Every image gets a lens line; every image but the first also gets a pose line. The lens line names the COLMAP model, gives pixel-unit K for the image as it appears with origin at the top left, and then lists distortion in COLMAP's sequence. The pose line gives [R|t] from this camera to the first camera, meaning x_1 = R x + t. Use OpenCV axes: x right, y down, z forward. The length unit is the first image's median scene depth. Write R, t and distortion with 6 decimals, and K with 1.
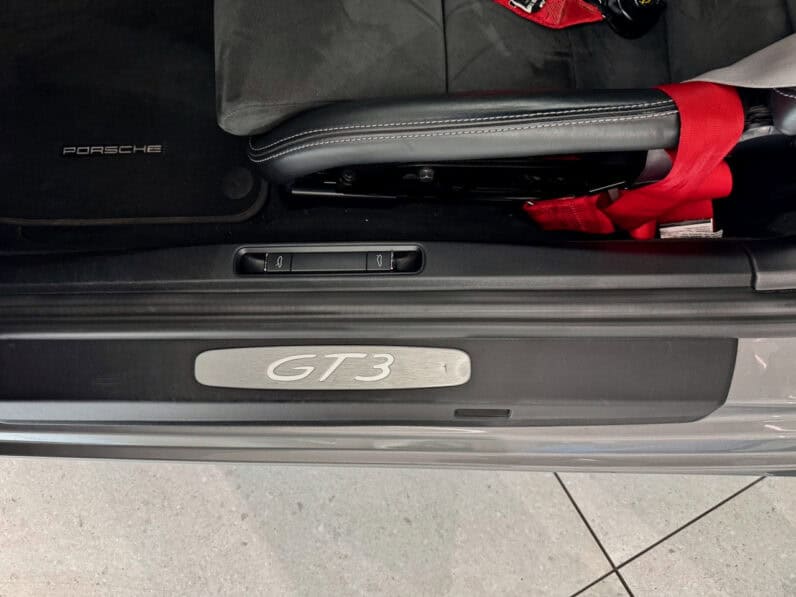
lens RADIAL K [[567.0, 0, 399.5], [0, 567.0, 297.8], [0, 0, 1]] dist [0.037637, -0.049006]
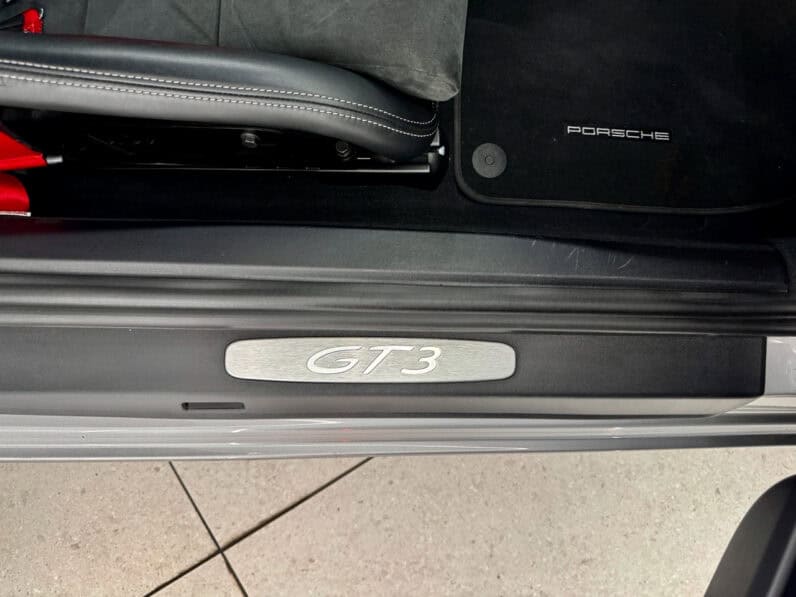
lens RADIAL K [[567.0, 0, 398.7], [0, 567.0, 300.0], [0, 0, 1]] dist [0.037637, -0.049006]
pose [[0.977072, 0.032317, 0.210443, -0.300173], [-0.036297, 0.999227, 0.015074, 0.003982], [-0.209794, -0.022367, 0.977490, 0.044066]]
